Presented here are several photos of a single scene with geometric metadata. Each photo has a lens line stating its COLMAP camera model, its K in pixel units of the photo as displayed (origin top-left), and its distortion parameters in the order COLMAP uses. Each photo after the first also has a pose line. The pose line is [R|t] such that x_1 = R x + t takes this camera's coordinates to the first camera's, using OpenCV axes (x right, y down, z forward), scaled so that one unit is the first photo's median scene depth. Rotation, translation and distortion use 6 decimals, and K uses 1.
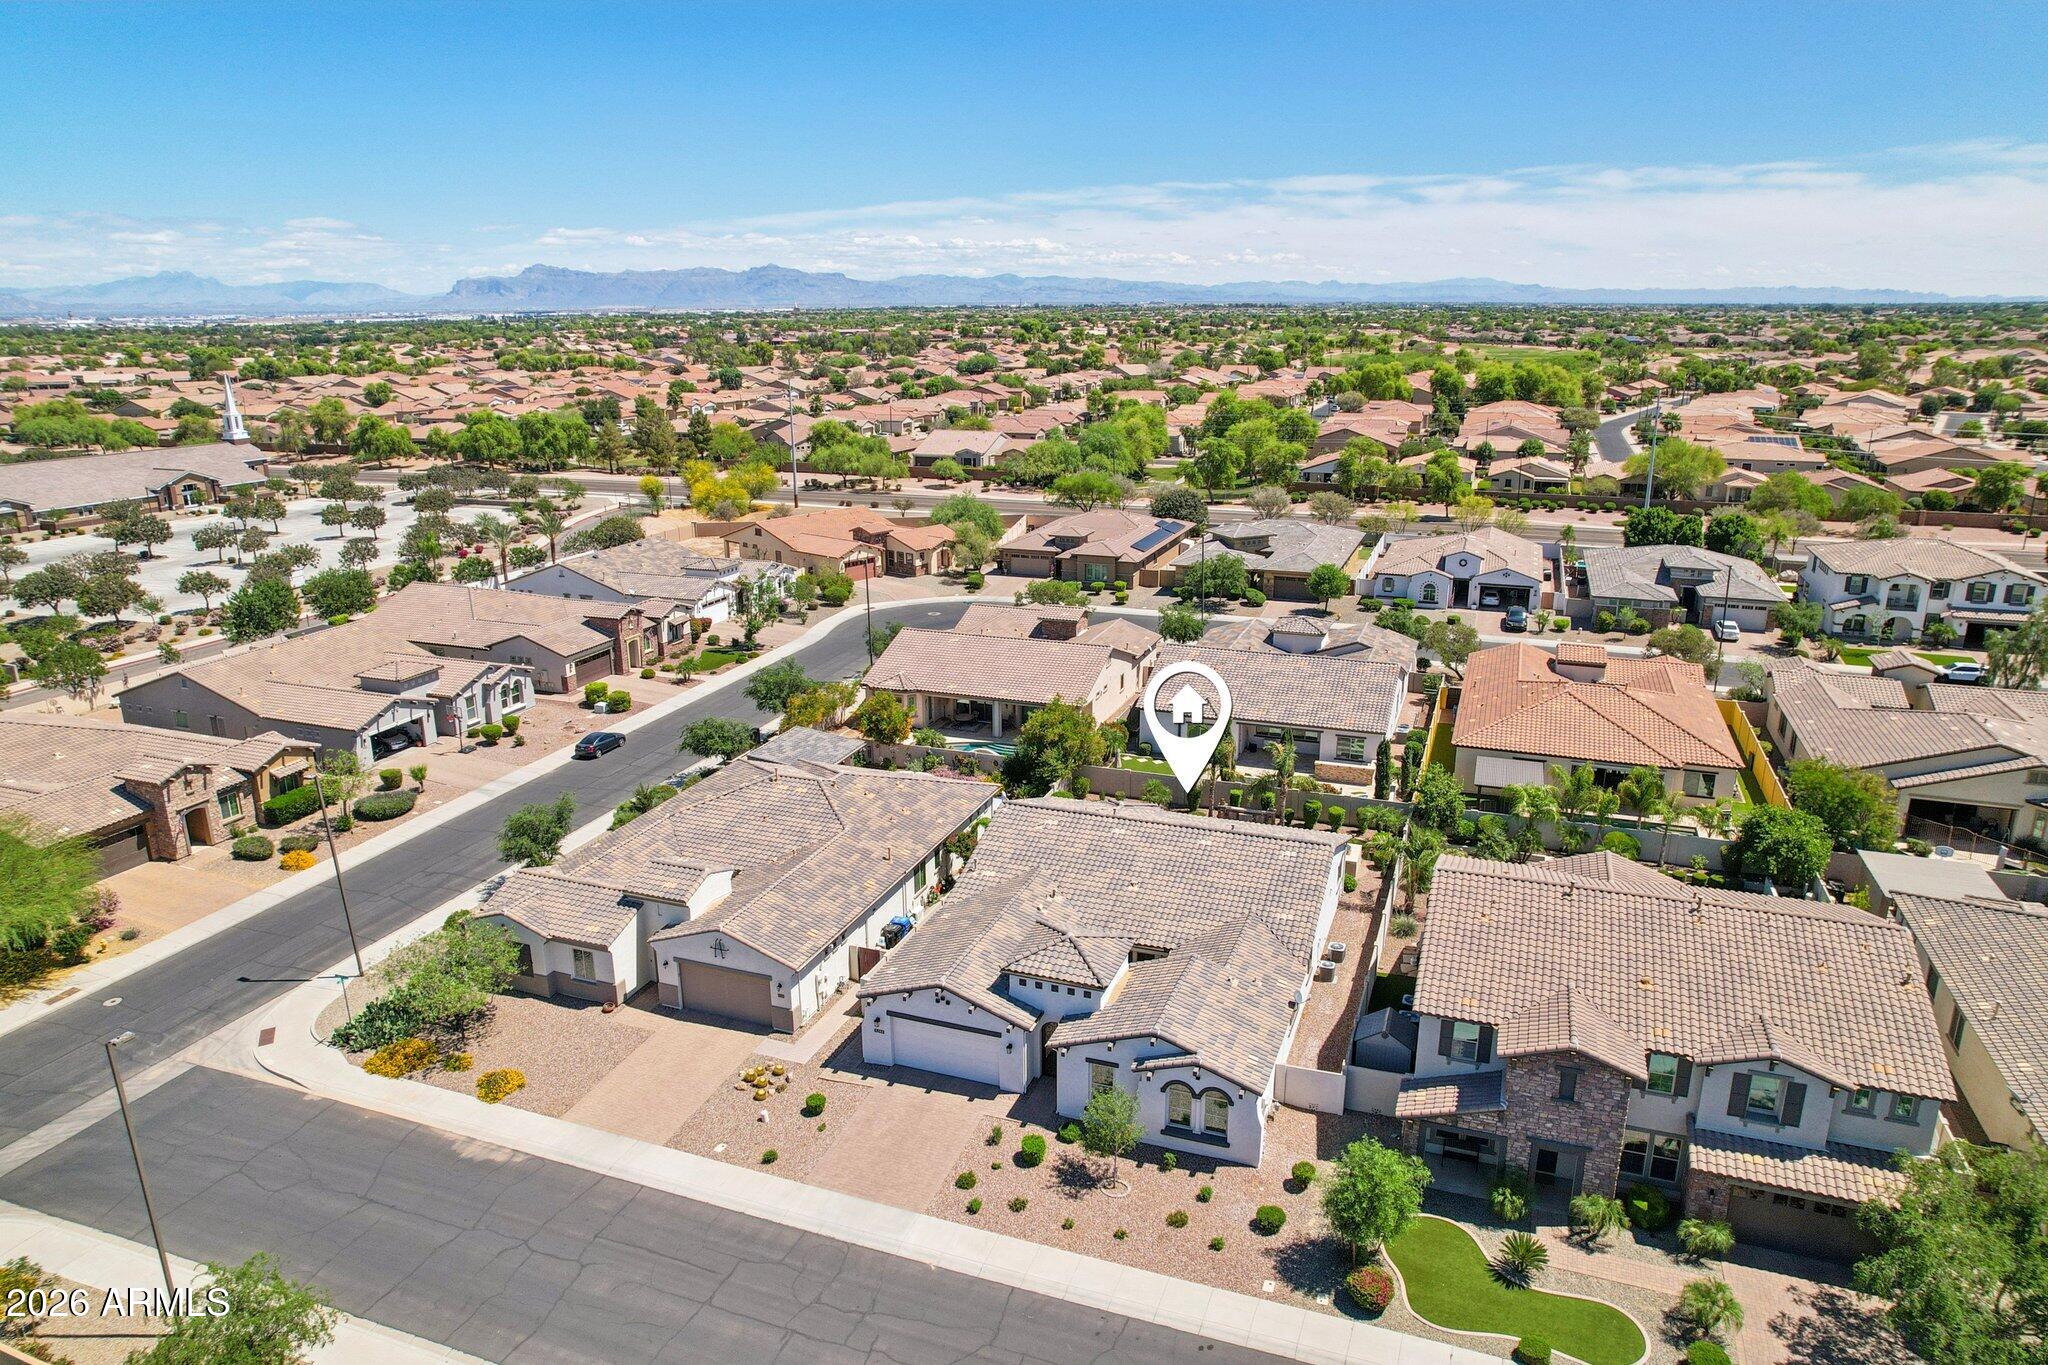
lens RADIAL K [[1314.1, 0, 1031.5], [0, 1314.1, 673.6], [0, 0, 1]] dist [-0.070762, 0.061446]
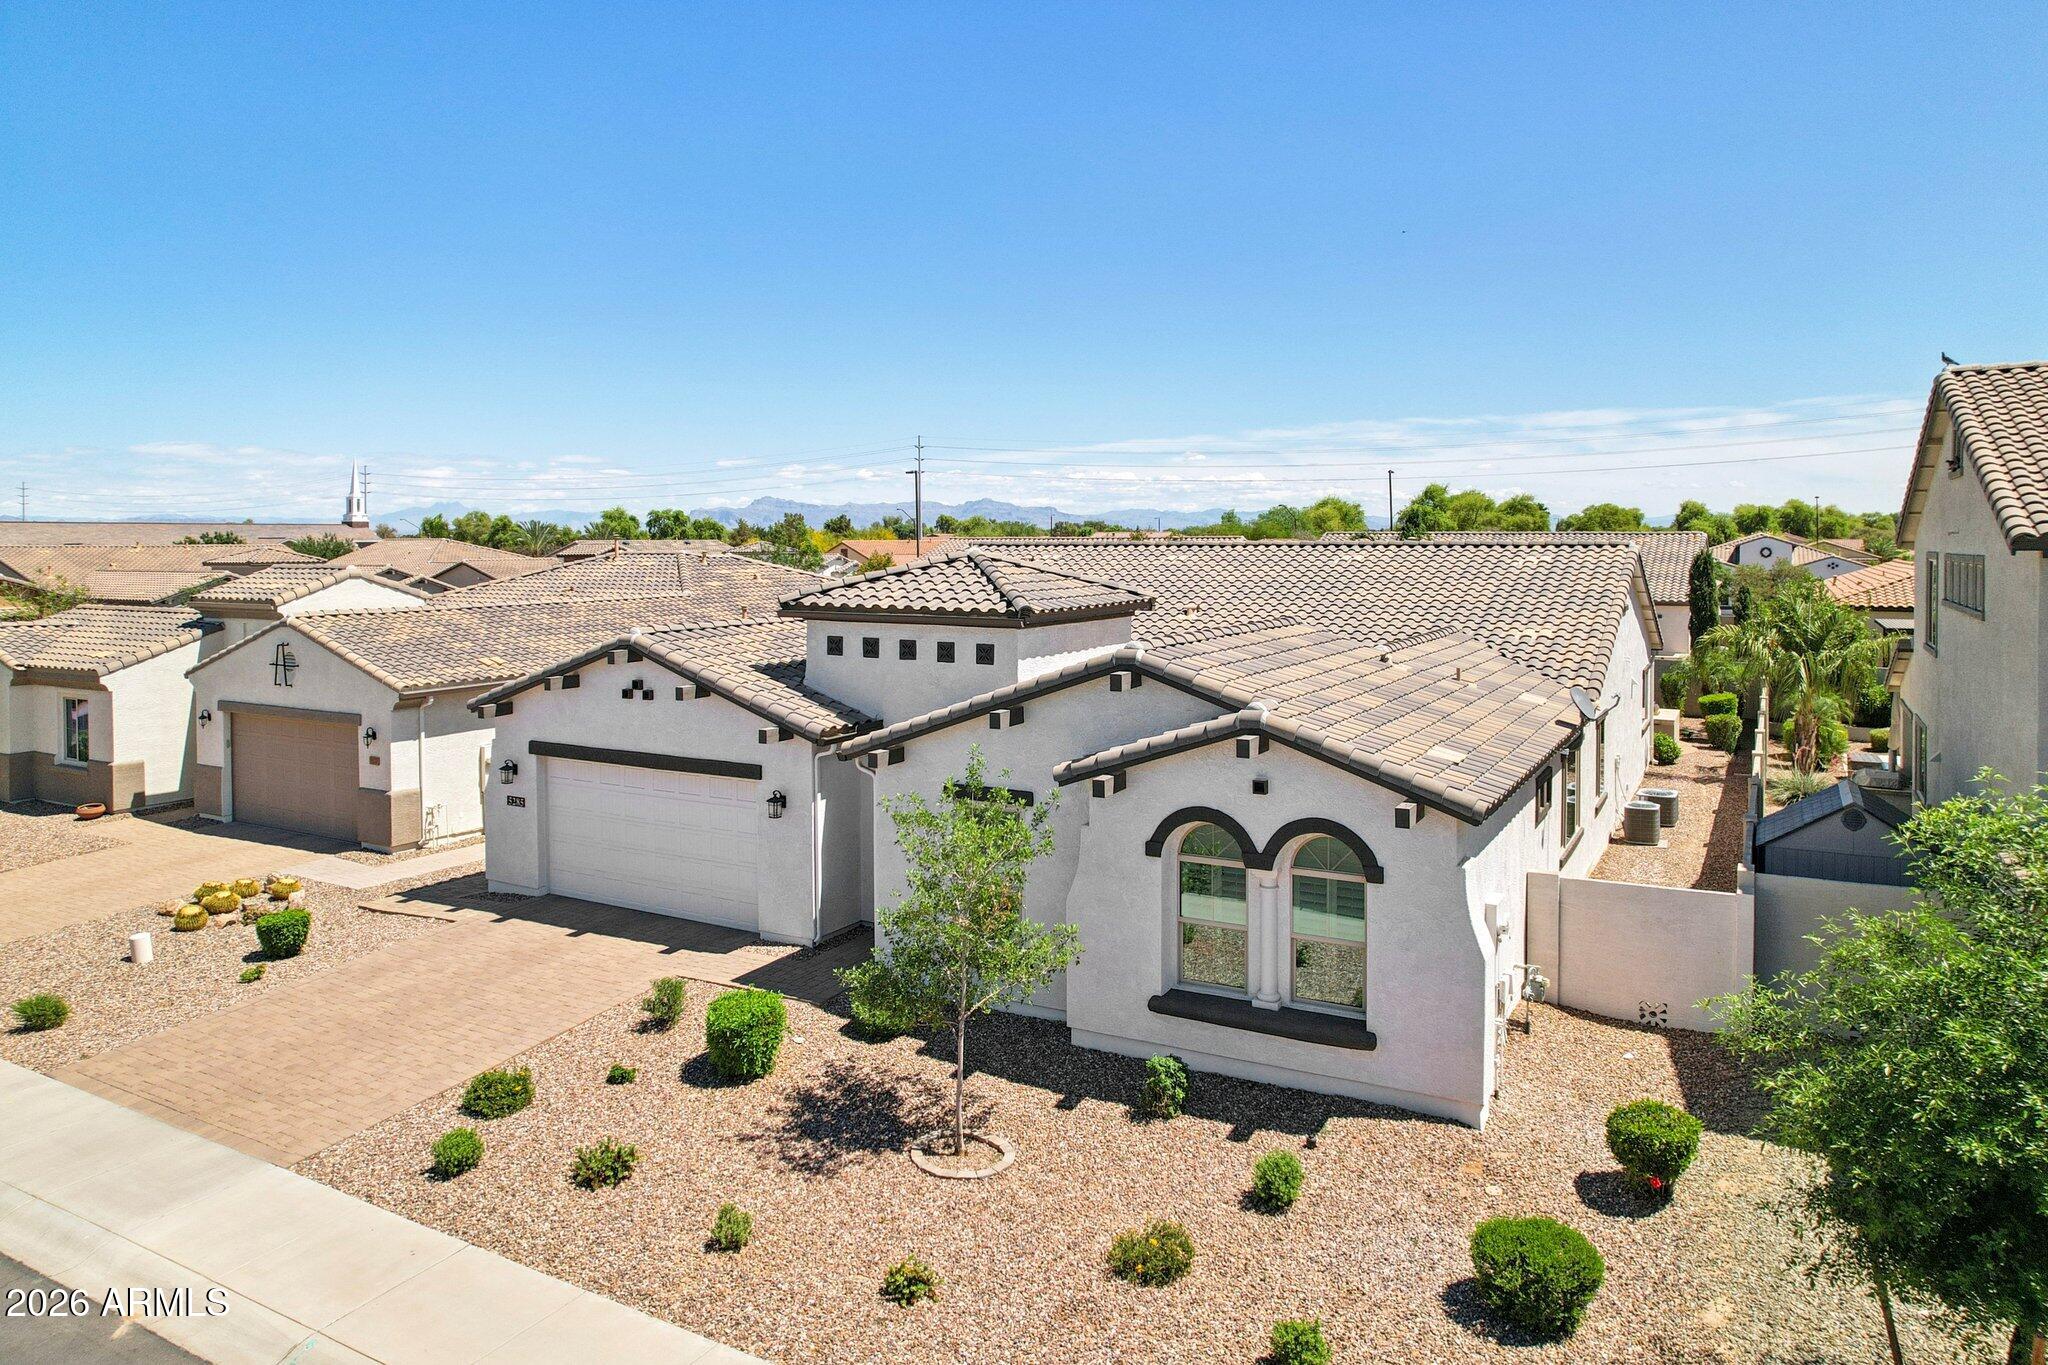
lens RADIAL K [[1354.2, 0, 1034.9], [0, 1354.2, 563.4], [0, 0, 1]] dist [-0.061805, 0.040448]
pose [[0.988359, 0.005343, -0.152047, 0.111726], [-0.043666, 0.967297, -0.249858, 0.308759], [0.145739, 0.253589, 0.956270, 0.619982]]
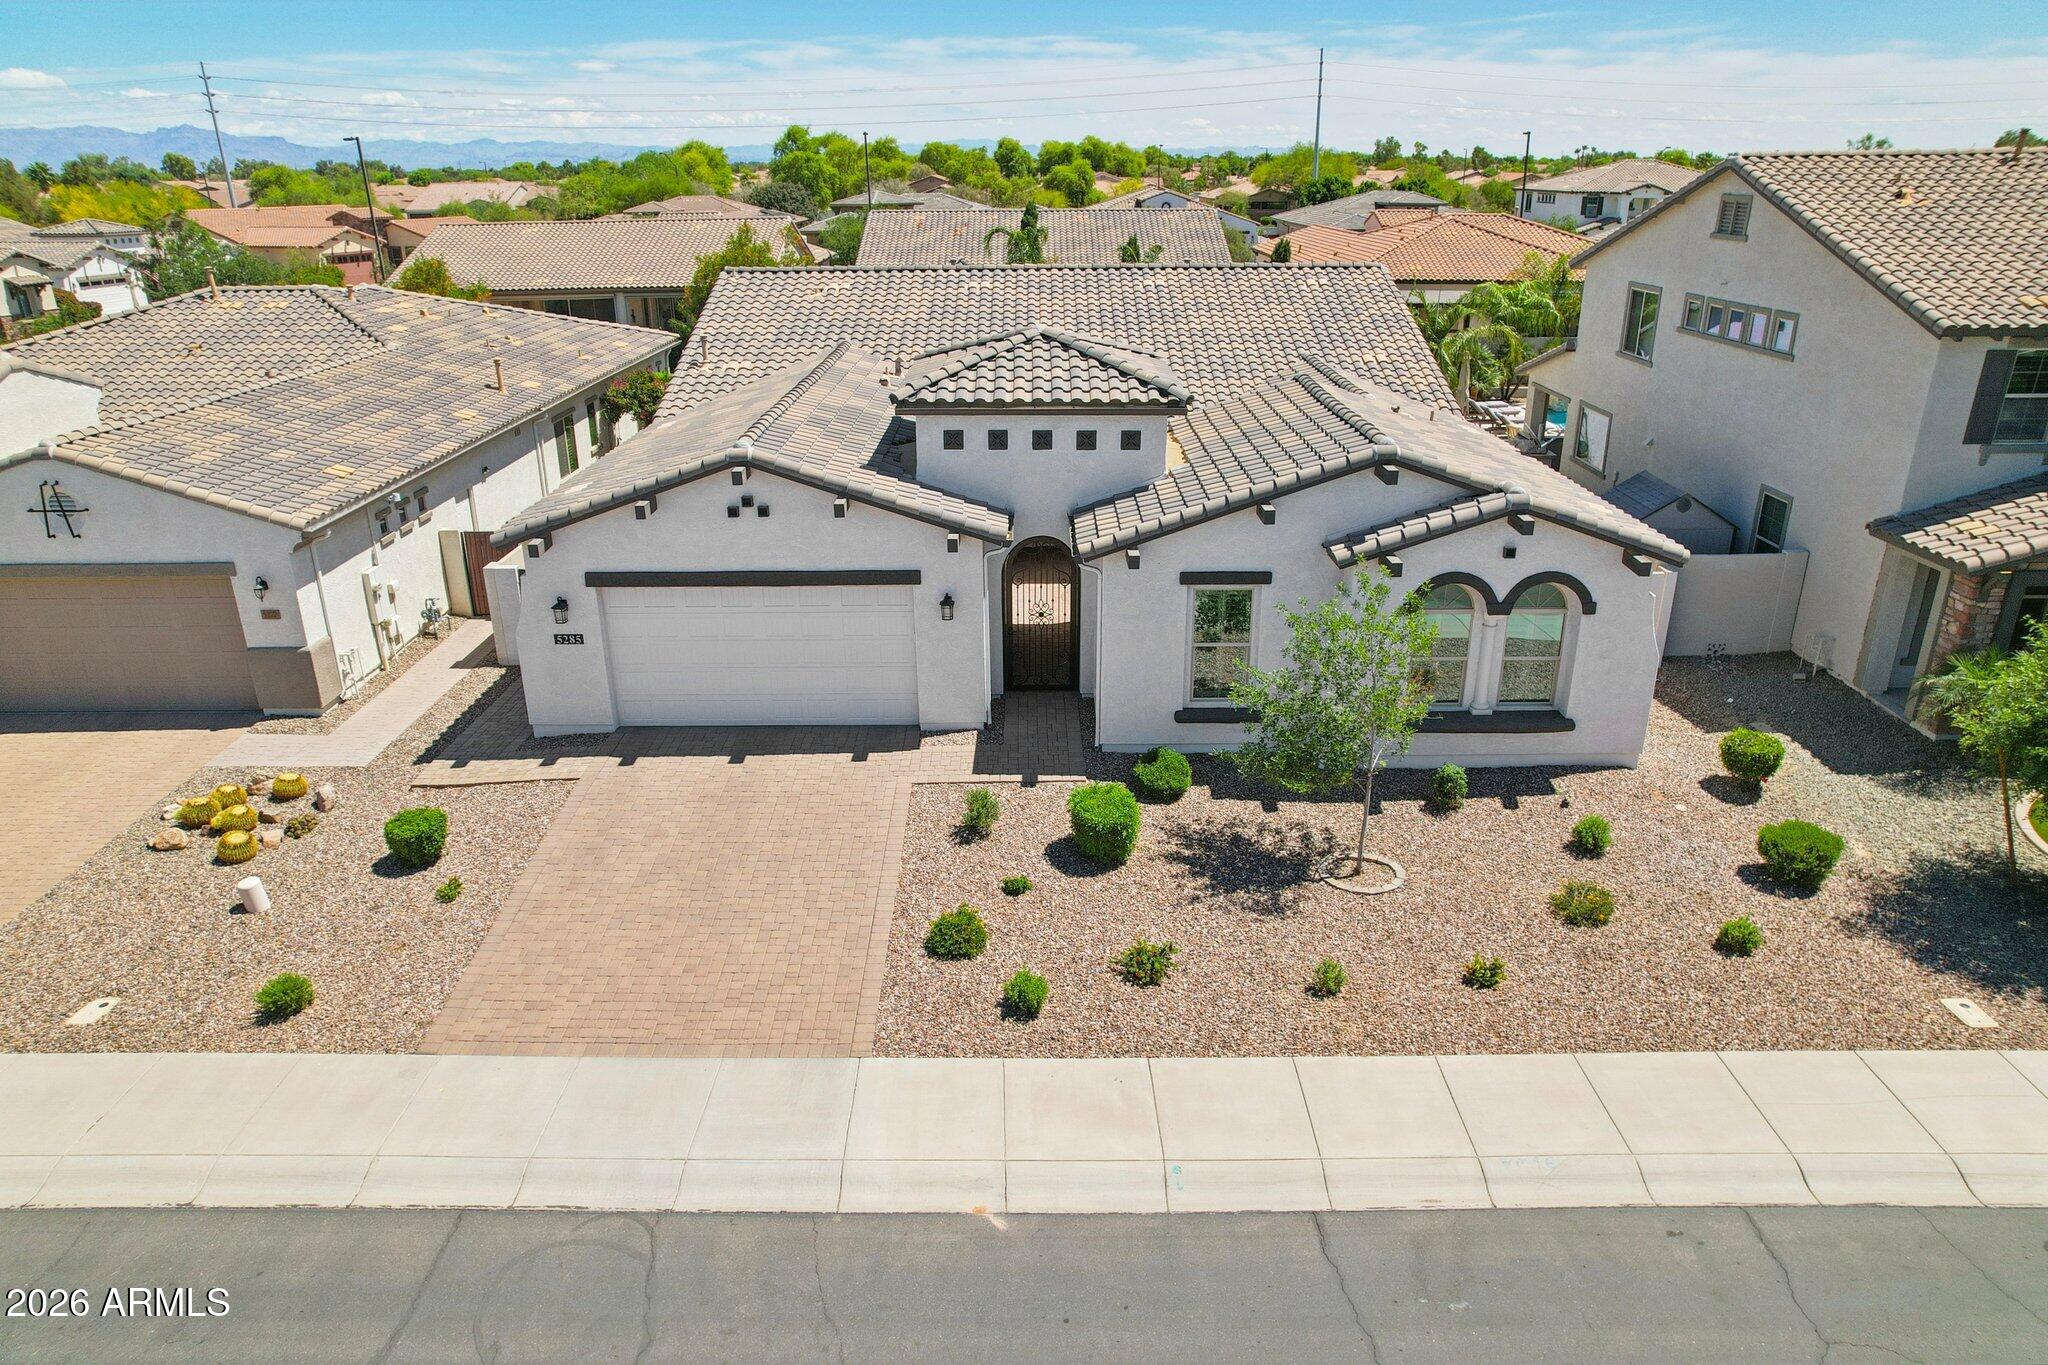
lens RADIAL K [[1314.1, 0, 1031.5], [0, 1314.1, 673.6], [0, 0, 1]] dist [-0.070762, 0.061446]
pose [[0.937499, -0.127641, 0.323733, -0.118208], [0.096179, 0.989104, 0.111459, 0.262515], [-0.334432, -0.073357, 0.939561, 0.625148]]
